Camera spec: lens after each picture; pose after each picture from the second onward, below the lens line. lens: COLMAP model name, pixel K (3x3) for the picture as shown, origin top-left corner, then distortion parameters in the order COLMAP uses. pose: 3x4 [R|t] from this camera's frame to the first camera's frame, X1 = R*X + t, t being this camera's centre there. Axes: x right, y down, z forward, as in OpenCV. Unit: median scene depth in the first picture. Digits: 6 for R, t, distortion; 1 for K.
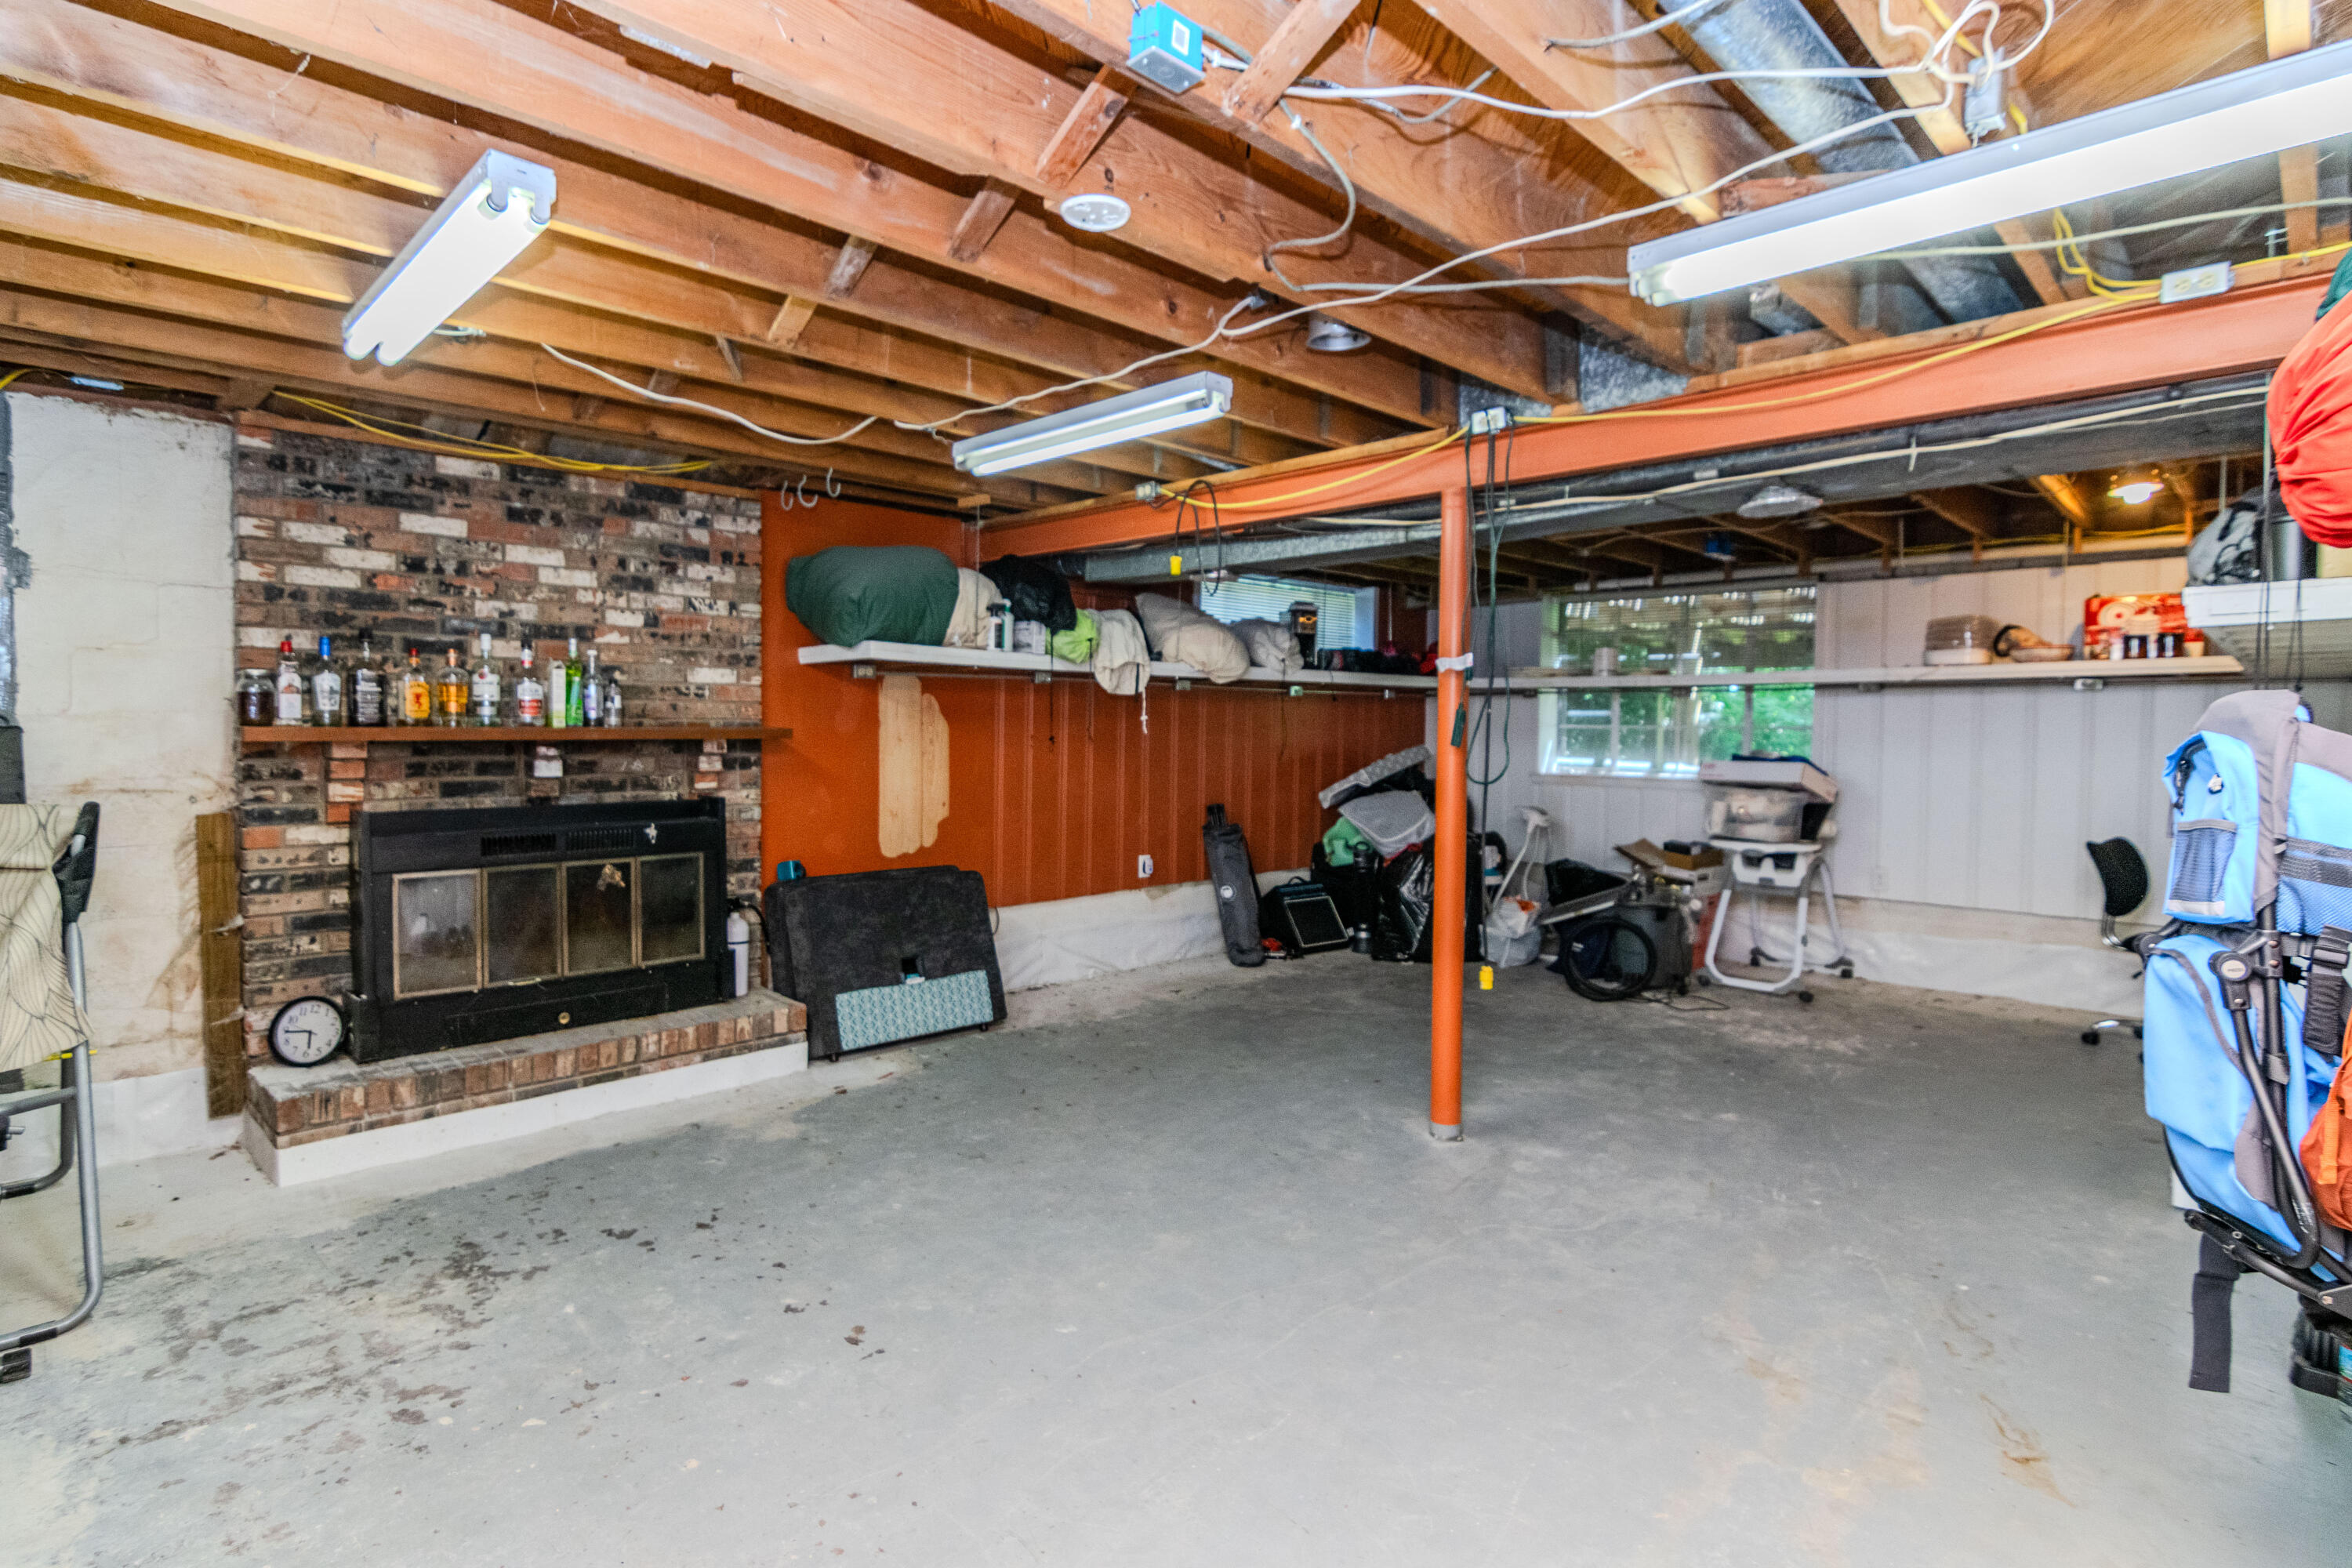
lens RADIAL K [[1180.3, 0, 1187.3], [0, 1180.3, 747.8], [0, 0, 1]] dist [-0.001573, -0.000578]
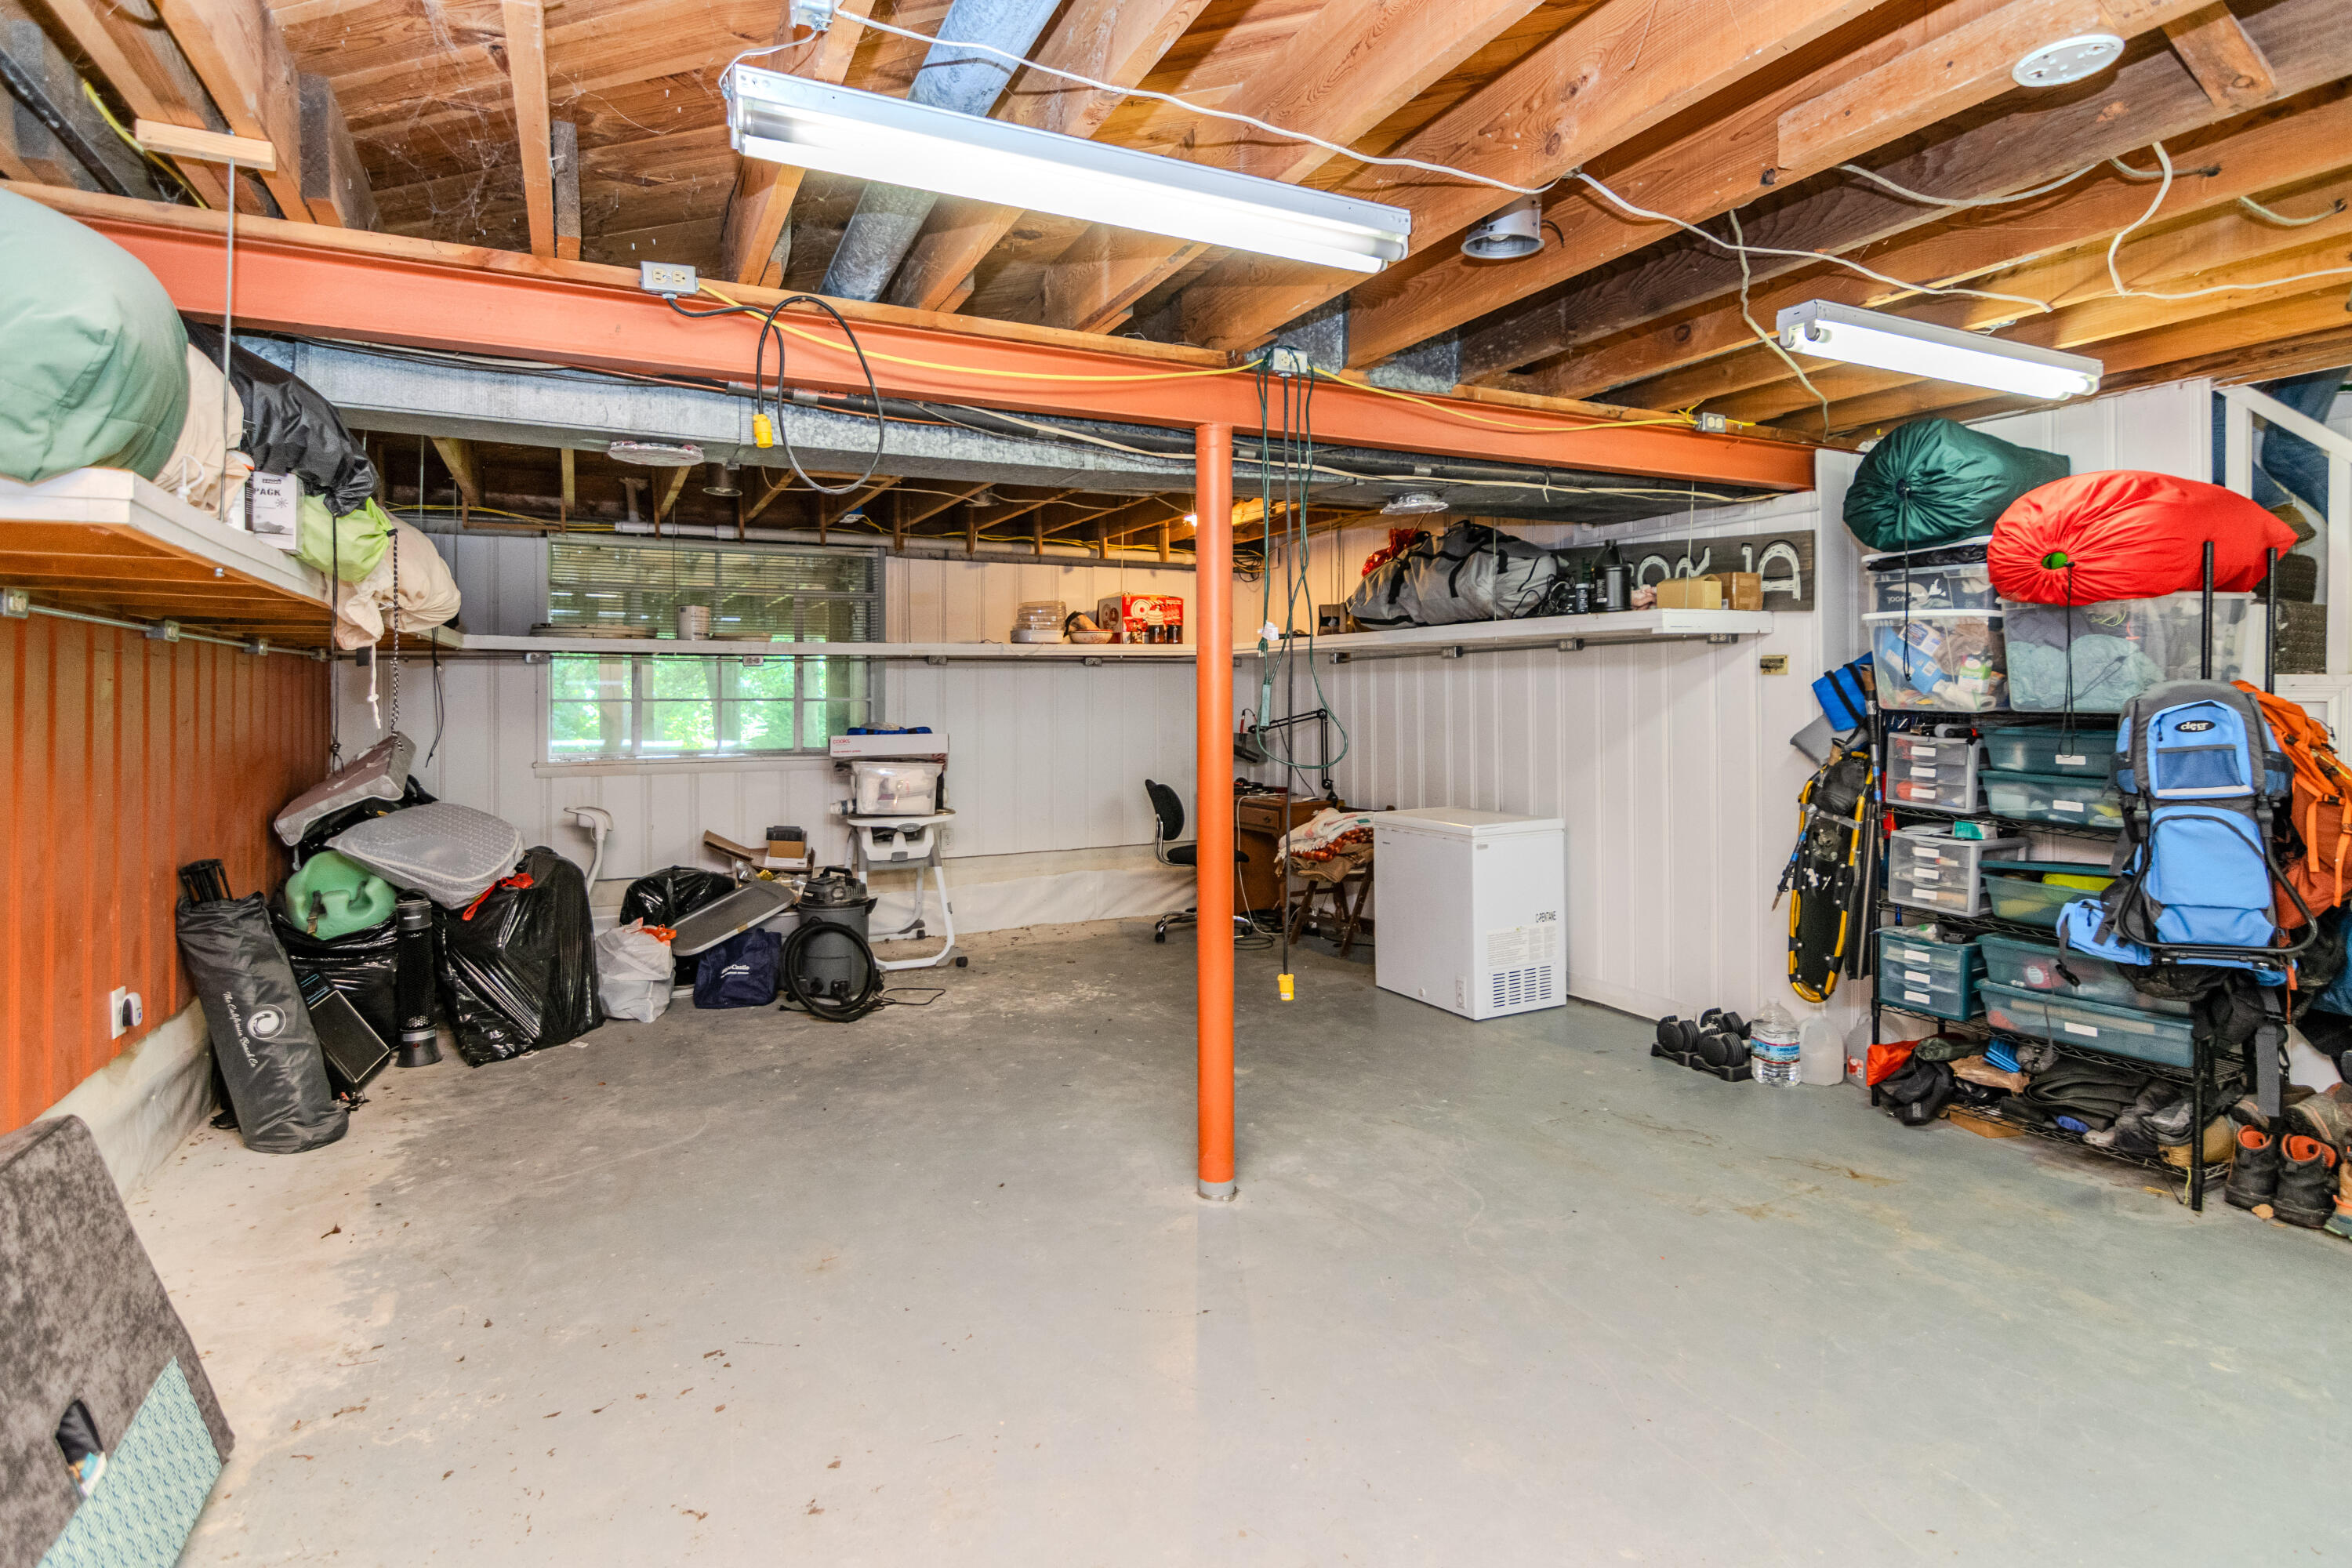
lens RADIAL K [[1162.9, 0, 1179.7], [0, 1162.9, 681.1], [0, 0, 1]] dist [-0.003757, -0.000058]
pose [[0.320214, 0.001638, 0.947344, -0.491140], [0.025856, 0.999611, -0.010468, -0.022285], [-0.946992, 0.027847, 0.320047, 0.650127]]
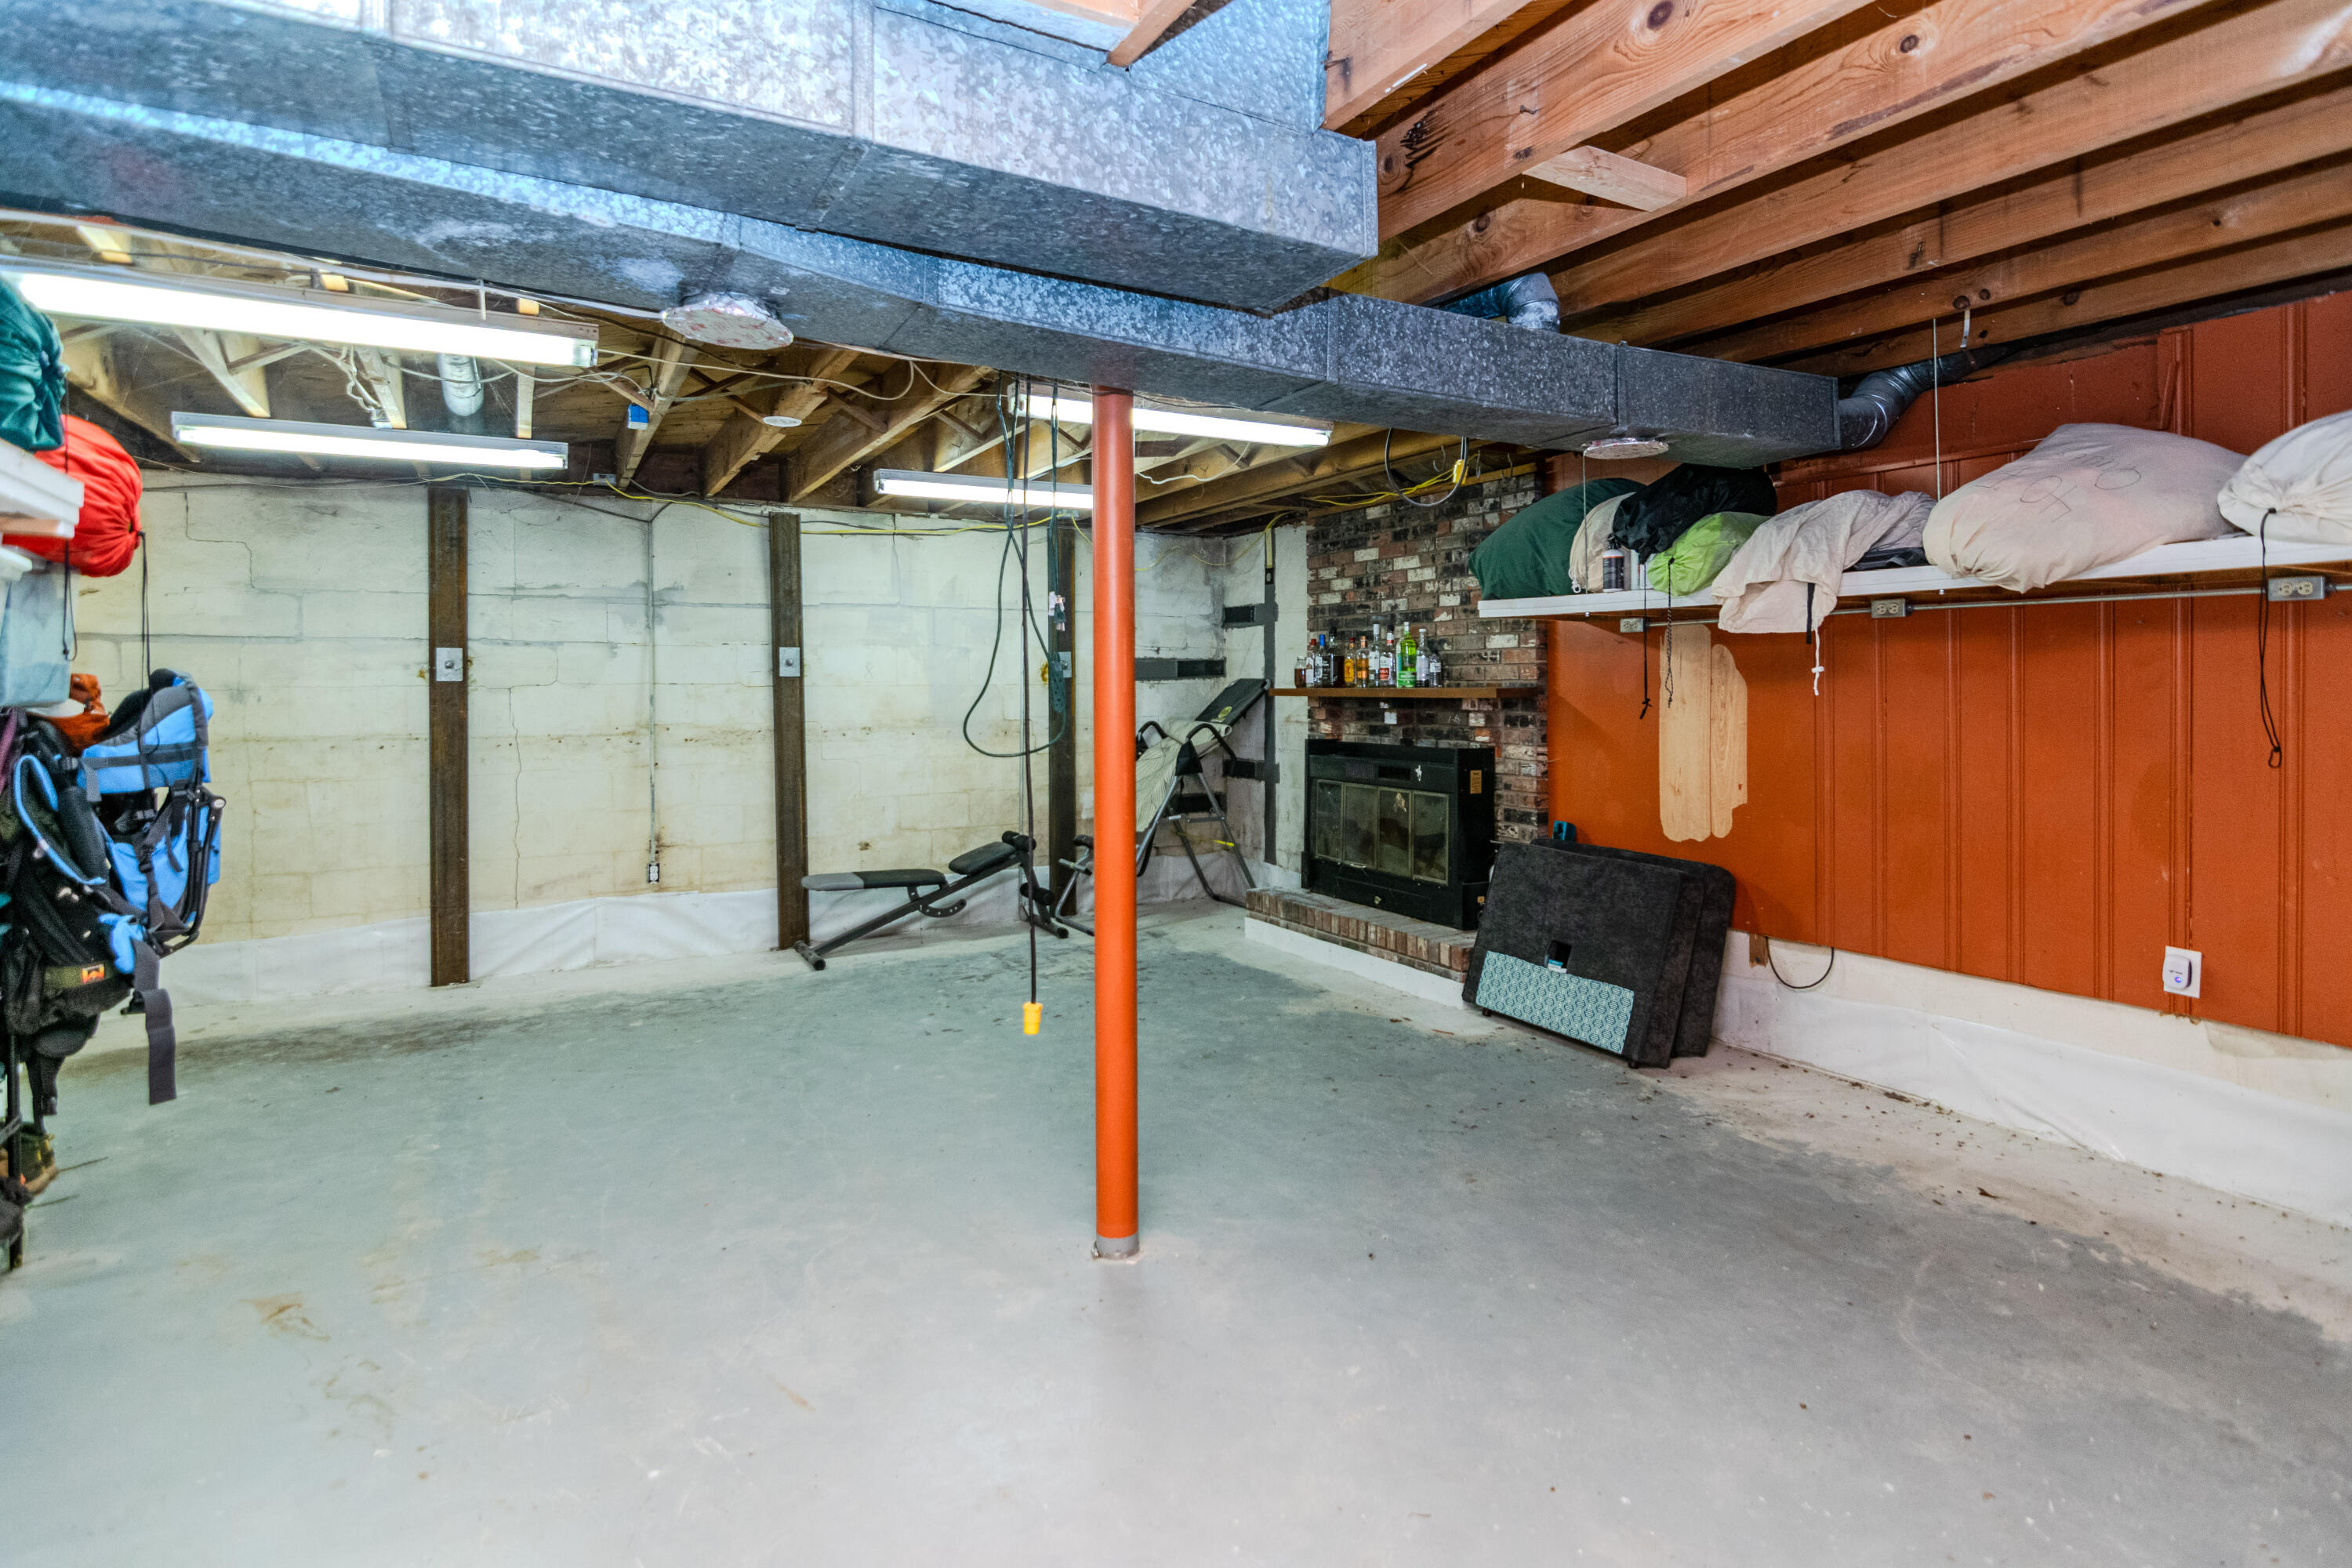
lens RADIAL K [[1162.9, 0, 1179.7], [0, 1162.9, 681.1], [0, 0, 1]] dist [-0.003757, -0.000058]
pose [[-0.272675, -0.007114, -0.962080, 0.775117], [-0.014877, 0.999884, -0.003177, -0.016559], [0.961991, 0.013446, -0.272749, 1.061153]]
